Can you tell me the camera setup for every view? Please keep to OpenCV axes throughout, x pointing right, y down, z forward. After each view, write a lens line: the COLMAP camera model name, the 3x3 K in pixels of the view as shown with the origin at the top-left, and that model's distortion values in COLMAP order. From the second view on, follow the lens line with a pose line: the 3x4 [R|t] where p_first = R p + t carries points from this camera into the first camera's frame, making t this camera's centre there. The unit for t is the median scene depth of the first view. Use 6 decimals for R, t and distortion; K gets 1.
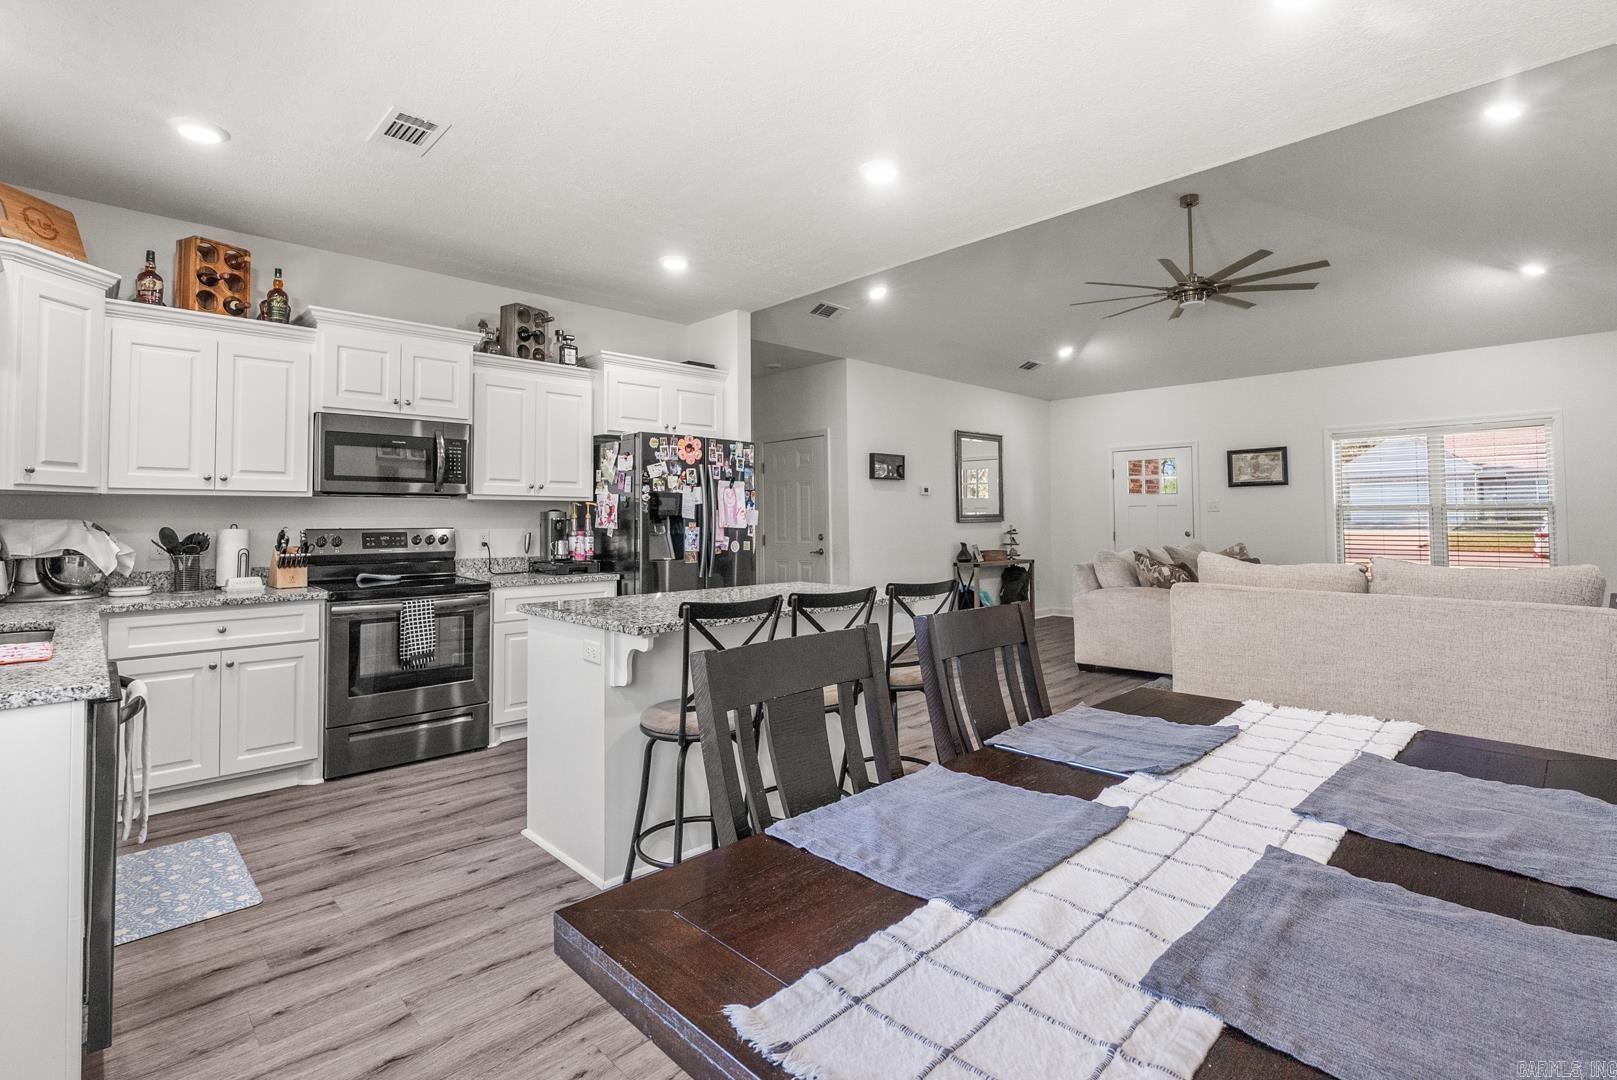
lens RADIAL K [[726.7, 0, 810.6], [0, 726.7, 531.3], [0, 0, 1]] dist [-0.007793, 0.000010]
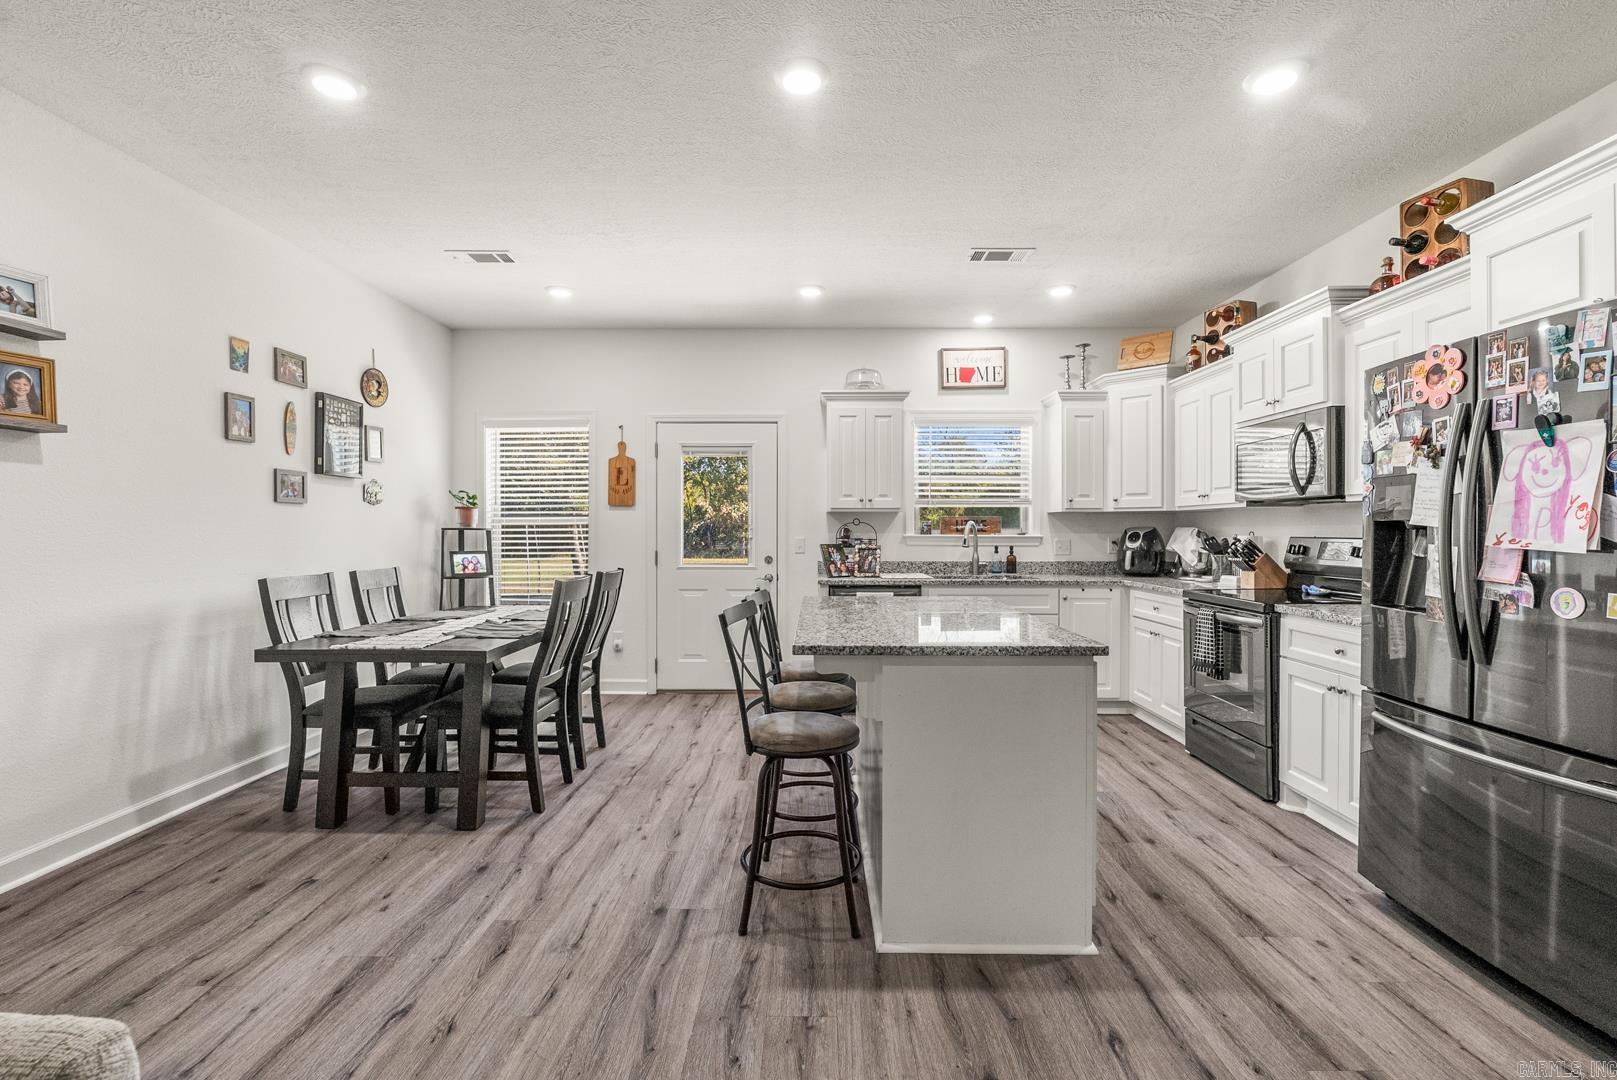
lens RADIAL K [[726.7, 0, 810.6], [0, 726.7, 531.3], [0, 0, 1]] dist [-0.007793, 0.000010]
pose [[-0.712753, 0.011004, -0.701329, 0.437541], [-0.003992, 0.999797, 0.019744, -0.021398], [0.701404, 0.016872, -0.712564, 1.040225]]
